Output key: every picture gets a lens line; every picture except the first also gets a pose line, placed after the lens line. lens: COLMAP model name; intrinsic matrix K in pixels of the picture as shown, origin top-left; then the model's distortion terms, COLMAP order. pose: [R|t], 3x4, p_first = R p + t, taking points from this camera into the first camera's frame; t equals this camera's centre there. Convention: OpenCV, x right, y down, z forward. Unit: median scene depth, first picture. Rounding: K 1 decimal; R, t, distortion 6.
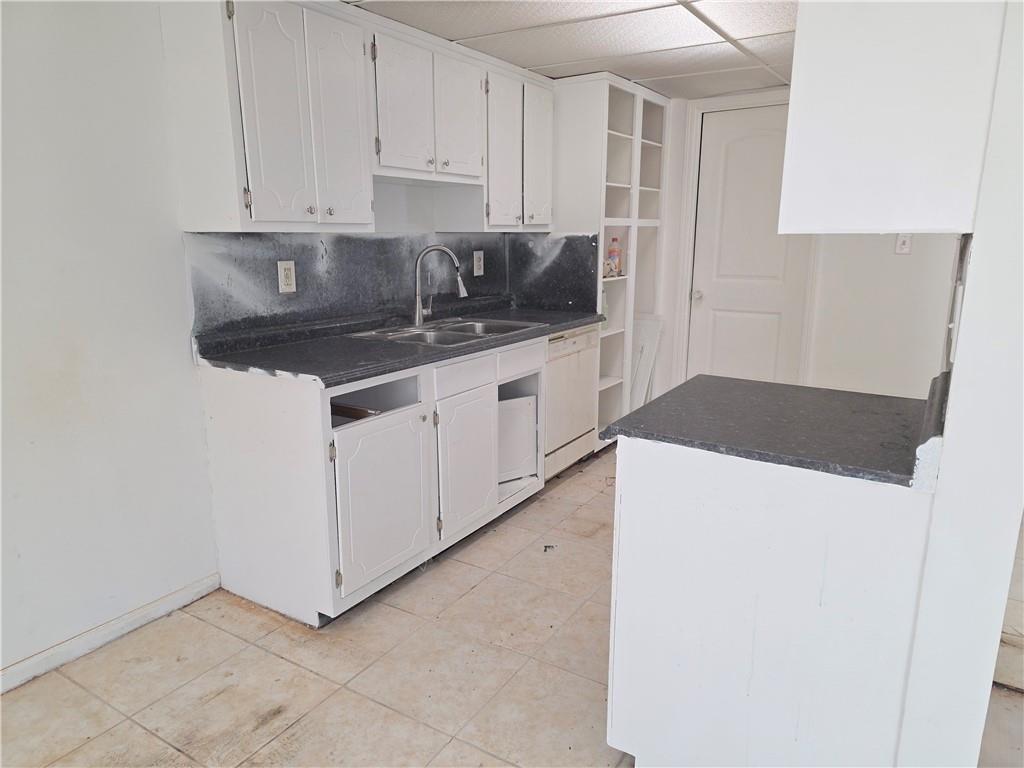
lens RADIAL K [[708.1, 0, 498.1], [0, 708.1, 393.3], [0, 0, 1]] dist [0.073049, -0.079111]
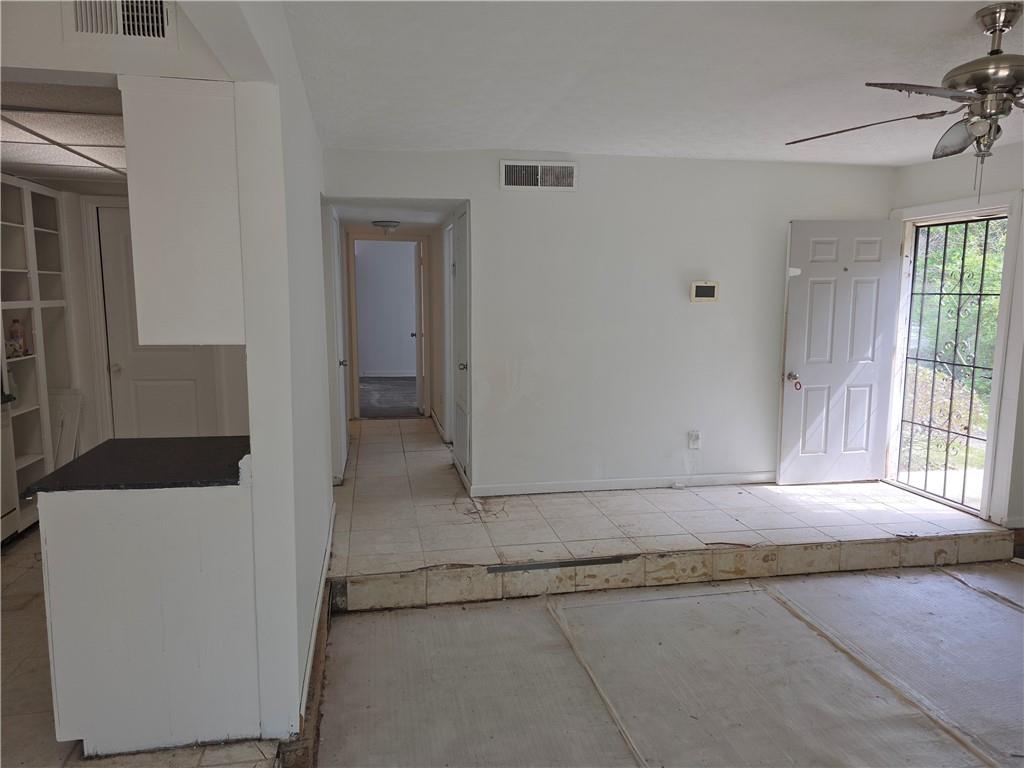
lens RADIAL K [[688.2, 0, 523.8], [0, 688.2, 383.1], [0, 0, 1]] dist [0.066205, -0.062958]
pose [[0.709297, -0.082936, 0.700014, -0.044803], [0.146820, 0.988657, -0.031633, 0.017103], [-0.689450, 0.125213, 0.713428, -0.314479]]
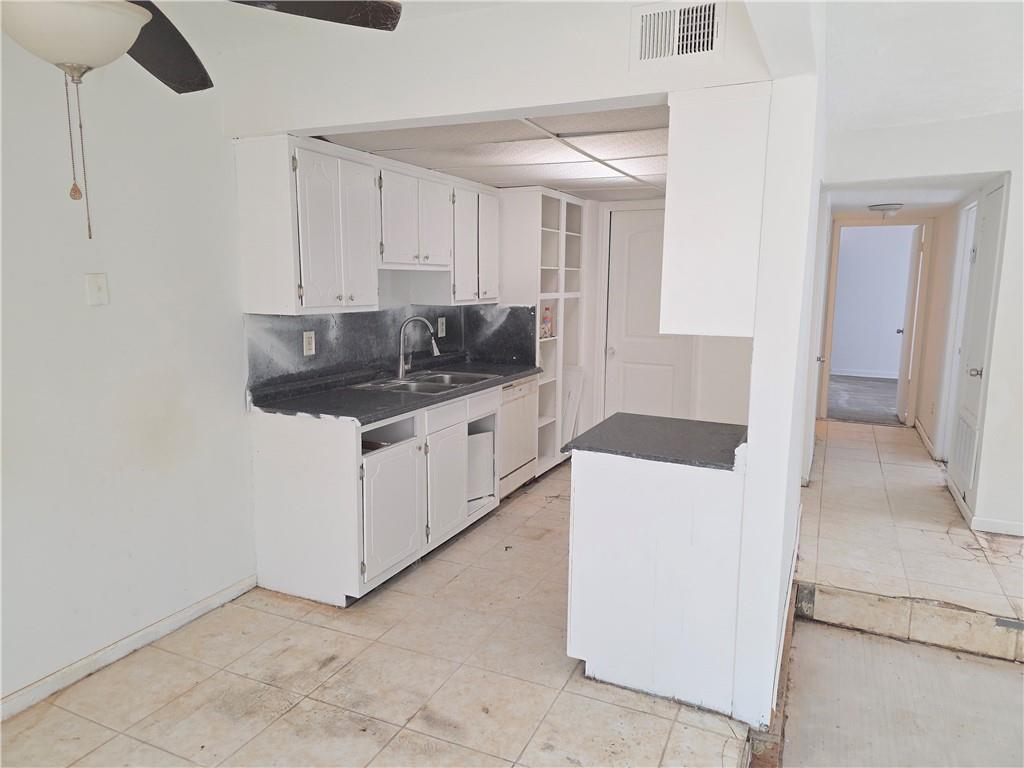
lens RADIAL K [[691.6, 0, 512.0], [0, 691.6, 384.0], [0, 0, 1]] dist [0.069315, -0.071756]
pose [[0.991014, -0.008901, 0.133461, -0.096664], [0.018848, 0.997120, -0.073456, 0.012196], [-0.132423, 0.075312, 0.988328, -0.304107]]
